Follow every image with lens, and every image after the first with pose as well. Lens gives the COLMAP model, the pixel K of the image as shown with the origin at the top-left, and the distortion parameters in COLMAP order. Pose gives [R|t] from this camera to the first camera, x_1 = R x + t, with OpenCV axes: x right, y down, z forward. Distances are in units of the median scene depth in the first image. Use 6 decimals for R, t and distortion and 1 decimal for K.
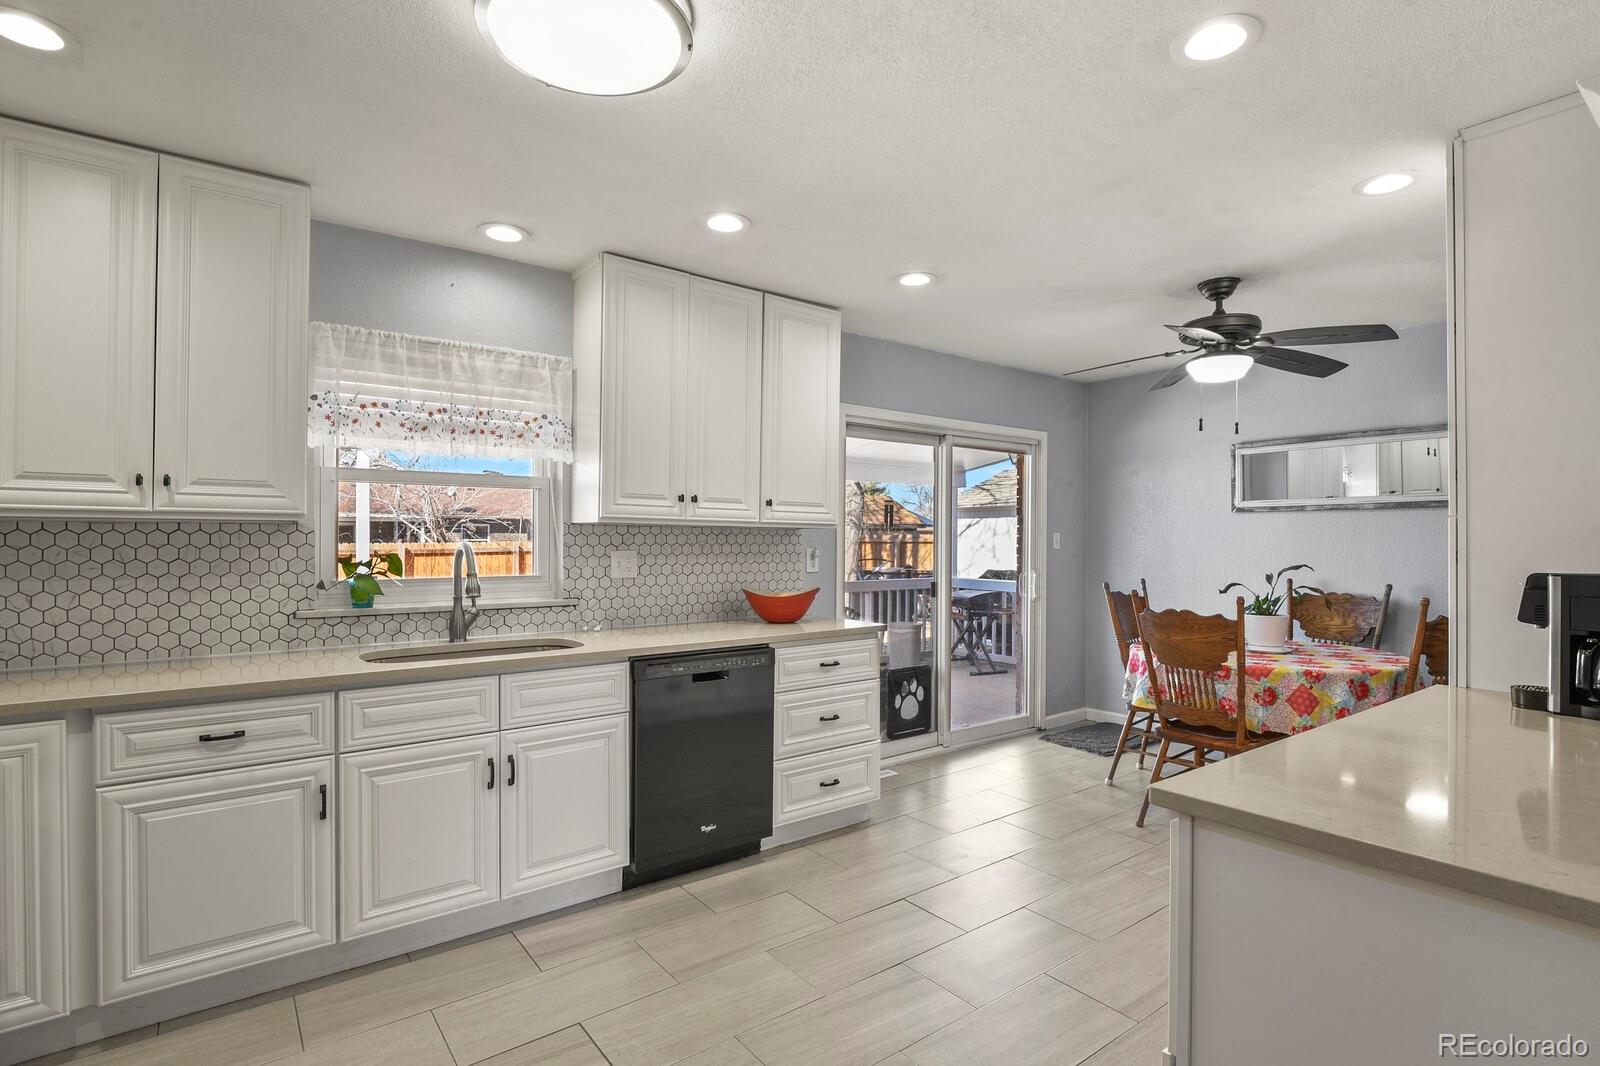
lens RADIAL K [[785.3, 0, 806.5], [0, 785.3, 537.1], [0, 0, 1]] dist [0.000927, -0.010685]
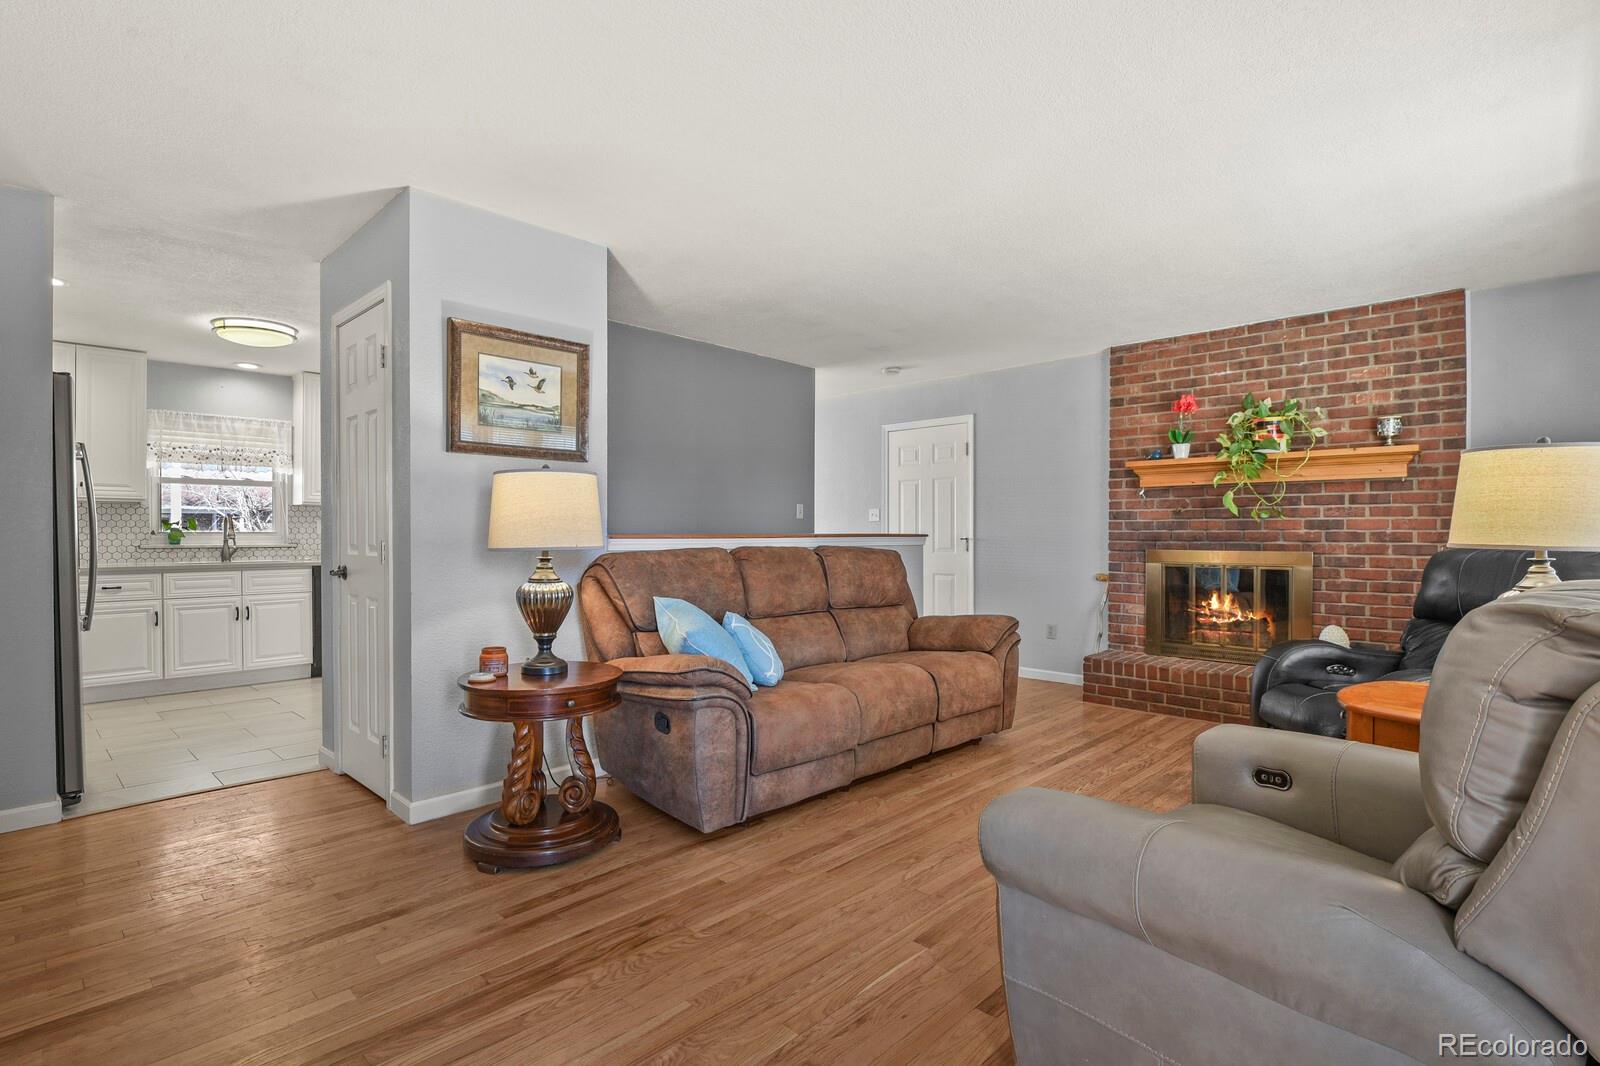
lens RADIAL K [[785.3, 0, 806.5], [0, 785.3, 537.1], [0, 0, 1]] dist [0.000927, -0.010685]
pose [[0.986916, -0.004474, 0.161171, 0.754275], [0.003362, 0.999969, 0.007170, 0.061129], [-0.161198, -0.006534, 0.986900, -1.317782]]
